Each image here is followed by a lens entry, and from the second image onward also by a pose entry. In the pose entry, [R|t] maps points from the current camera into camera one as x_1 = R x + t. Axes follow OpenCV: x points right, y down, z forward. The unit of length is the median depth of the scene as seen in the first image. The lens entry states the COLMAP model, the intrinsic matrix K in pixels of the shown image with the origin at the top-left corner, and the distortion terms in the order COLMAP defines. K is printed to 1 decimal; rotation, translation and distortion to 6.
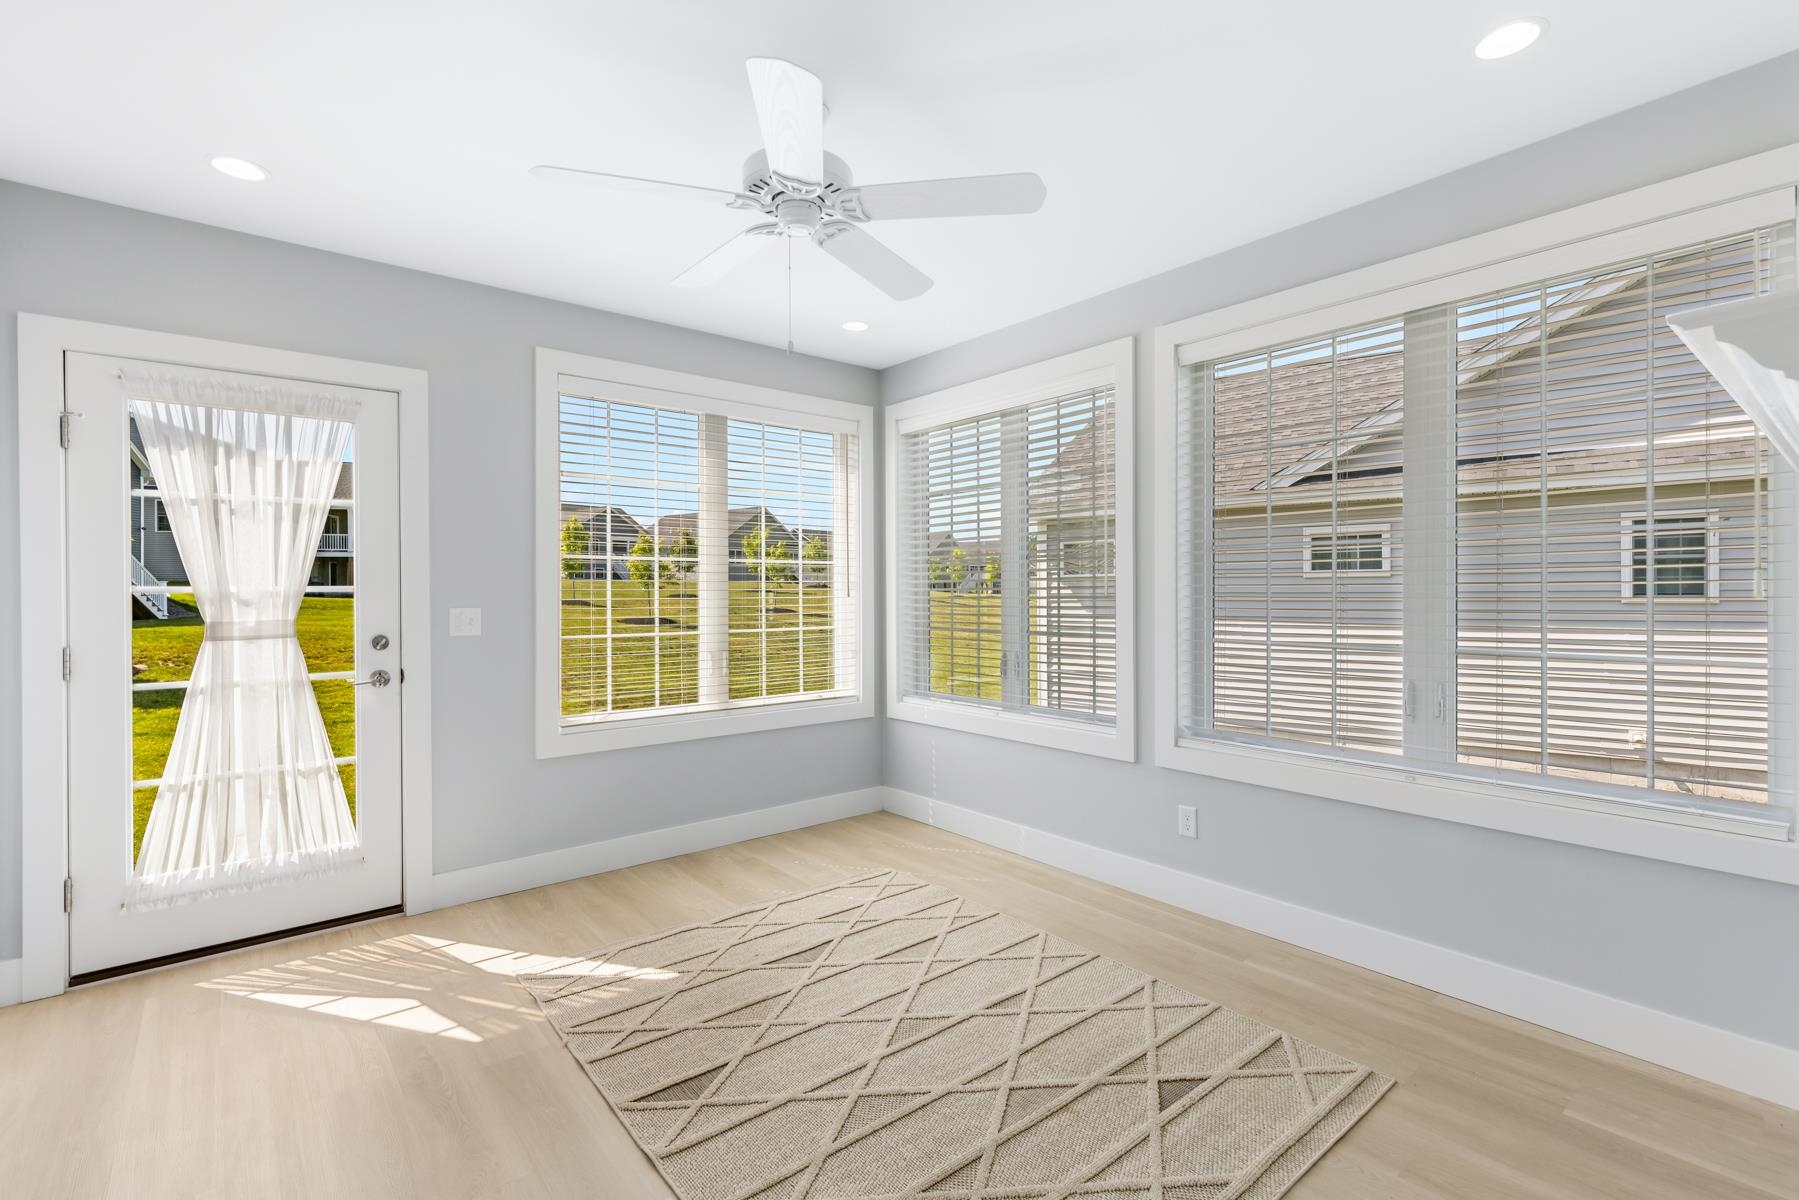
lens RADIAL K [[823.2, 0, 913.8], [0, 823.2, 595.9], [0, 0, 1]] dist [0.001380, 0.000097]
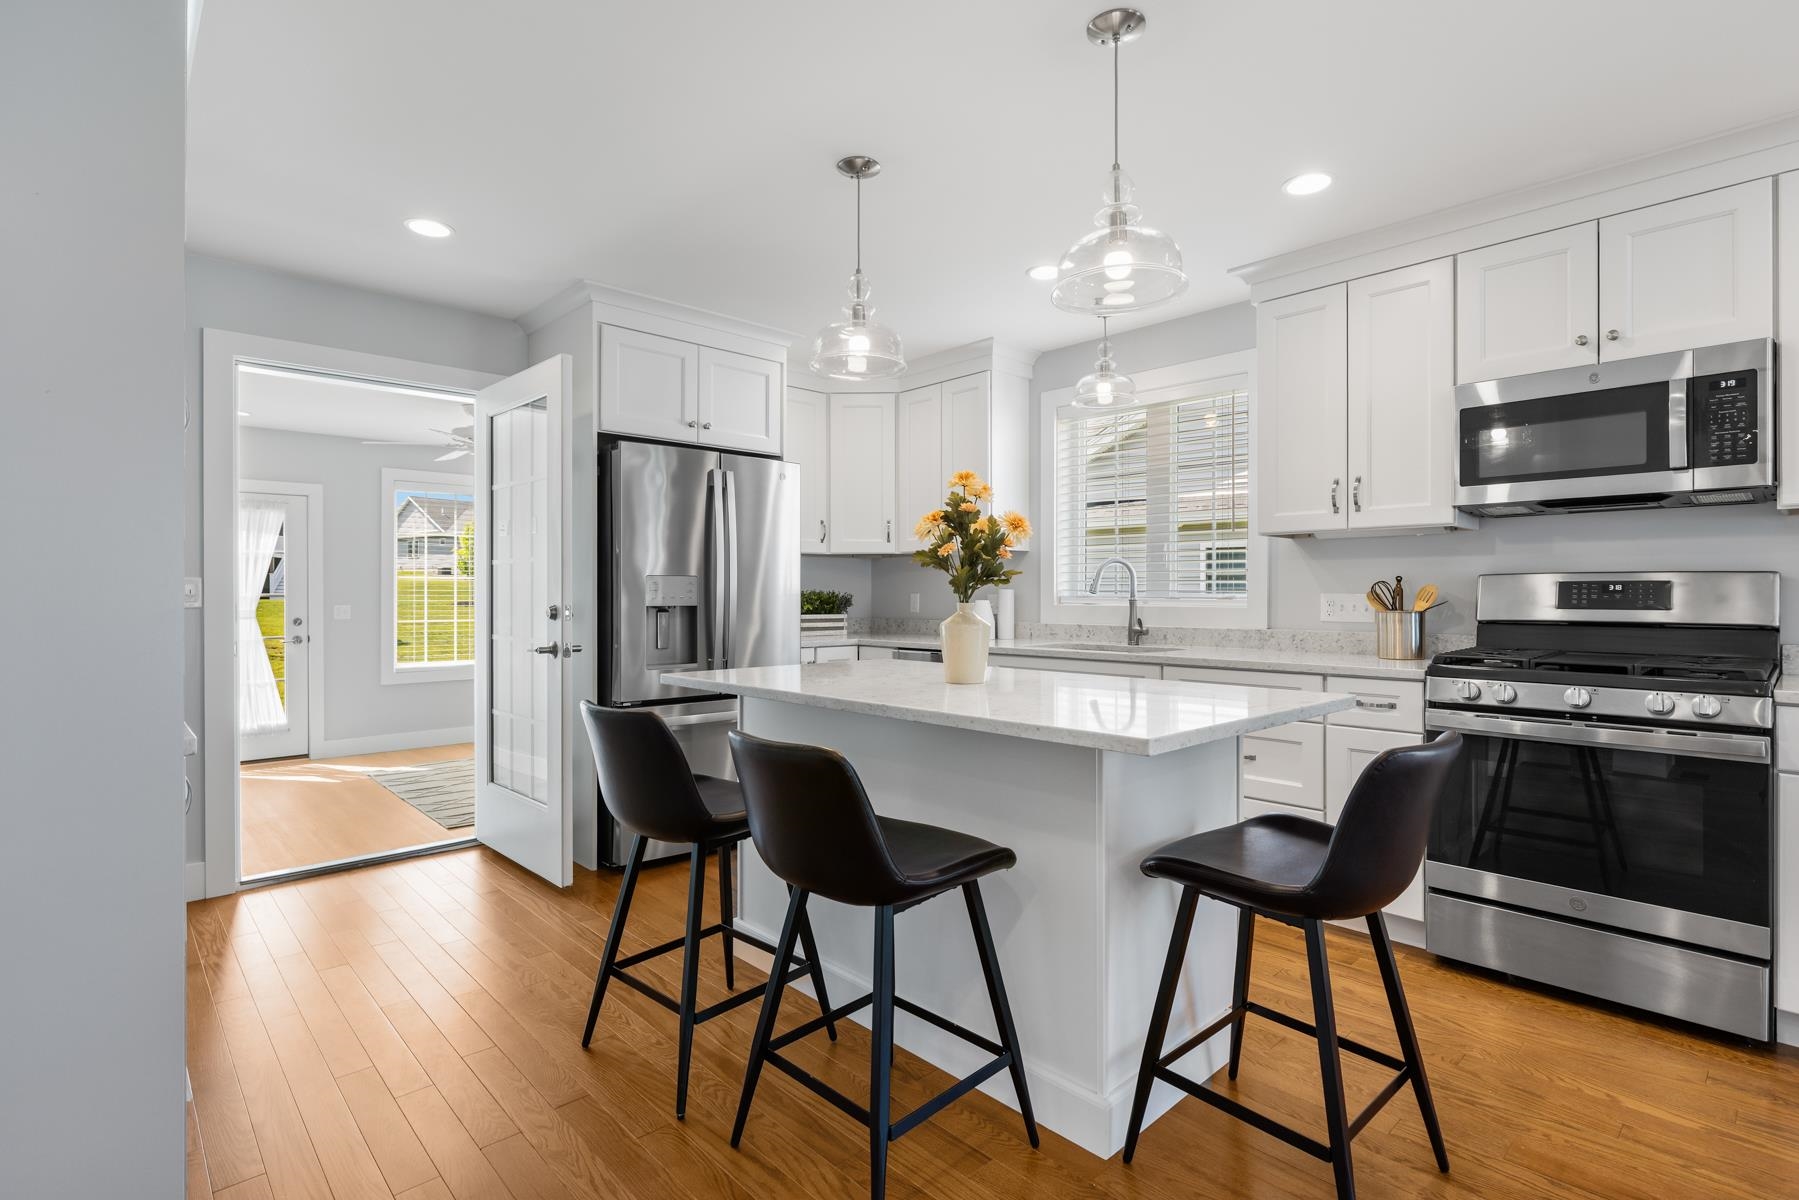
lens RADIAL K [[855.9, 0, 885.4], [0, 855.9, 598.8], [0, 0, 1]] dist [-0.004223, 0.001806]
pose [[0.999845, -0.004028, 0.017135, 0.747341], [0.004220, 0.999928, -0.011205, 0.029970], [-0.017088, 0.011276, 0.999790, -1.103759]]
